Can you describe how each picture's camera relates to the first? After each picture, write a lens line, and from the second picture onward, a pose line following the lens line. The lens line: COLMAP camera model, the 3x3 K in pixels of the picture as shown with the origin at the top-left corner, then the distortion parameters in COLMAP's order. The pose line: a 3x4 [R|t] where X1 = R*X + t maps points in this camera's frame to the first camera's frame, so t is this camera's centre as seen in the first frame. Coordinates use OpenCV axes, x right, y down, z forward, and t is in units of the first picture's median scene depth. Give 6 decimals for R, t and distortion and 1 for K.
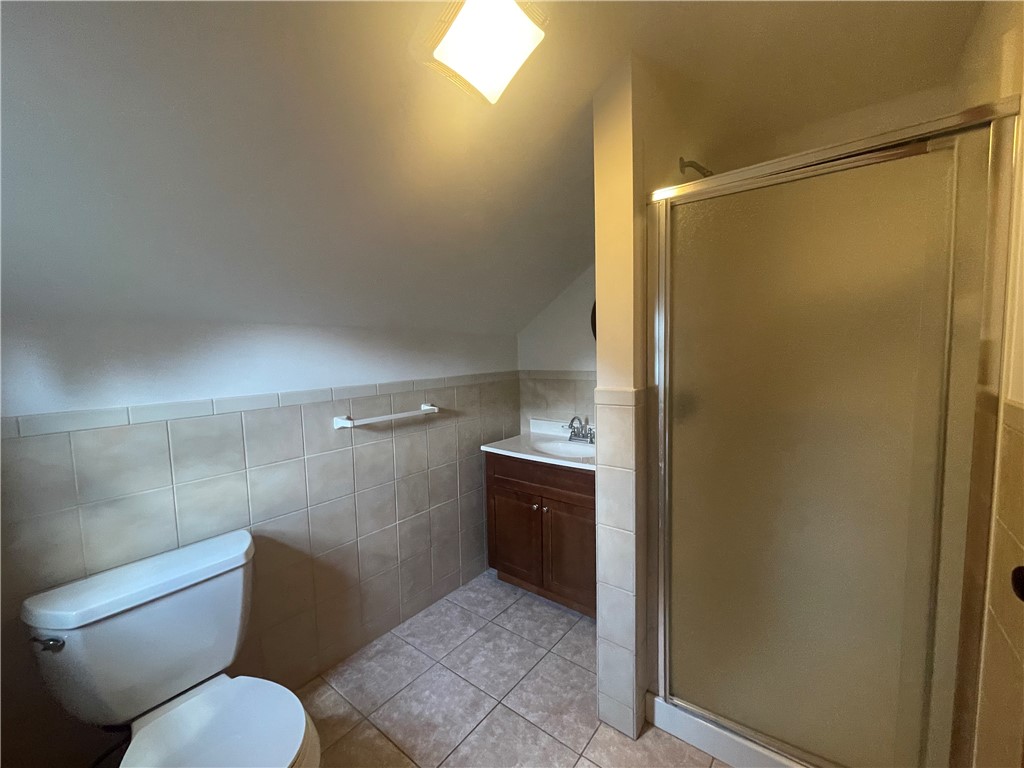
lens RADIAL K [[414.8, 0, 514.3], [0, 414.8, 385.3], [0, 0, 1]] dist [-0.003090, -0.000502]
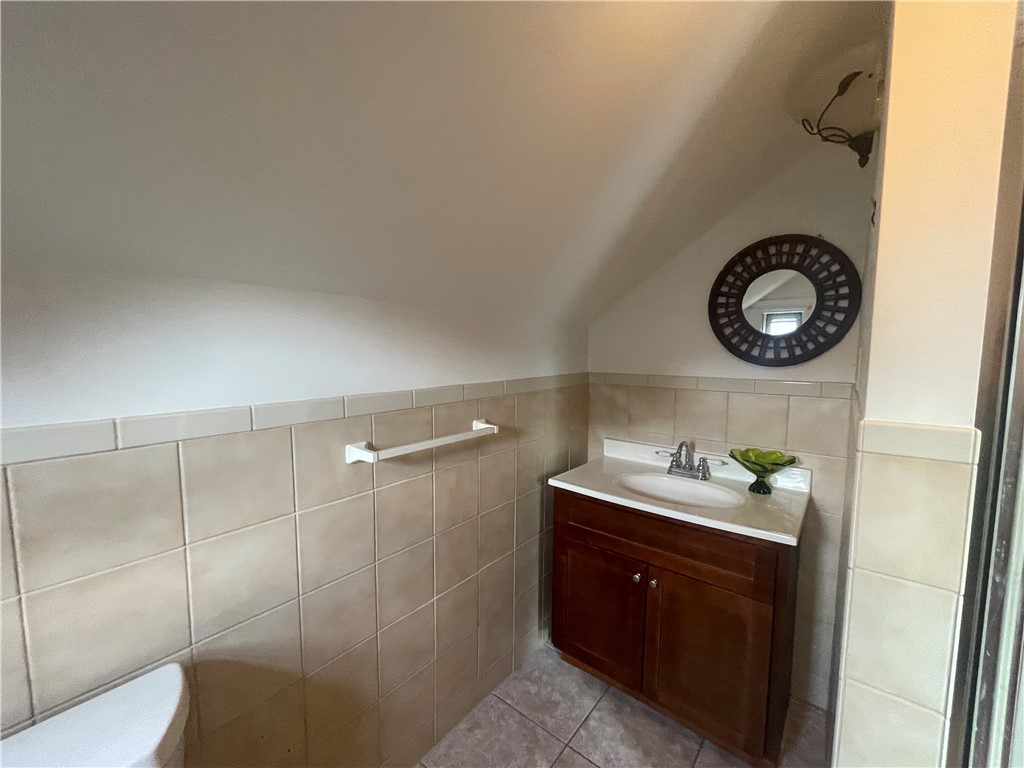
lens RADIAL K [[414.8, 0, 514.3], [0, 414.8, 385.3], [0, 0, 1]] dist [-0.003090, -0.000502]
pose [[0.999477, 0.029193, -0.013885, -0.149834], [-0.029126, 0.999563, 0.005011, -0.016716], [0.014025, -0.004604, 0.999891, 0.325537]]
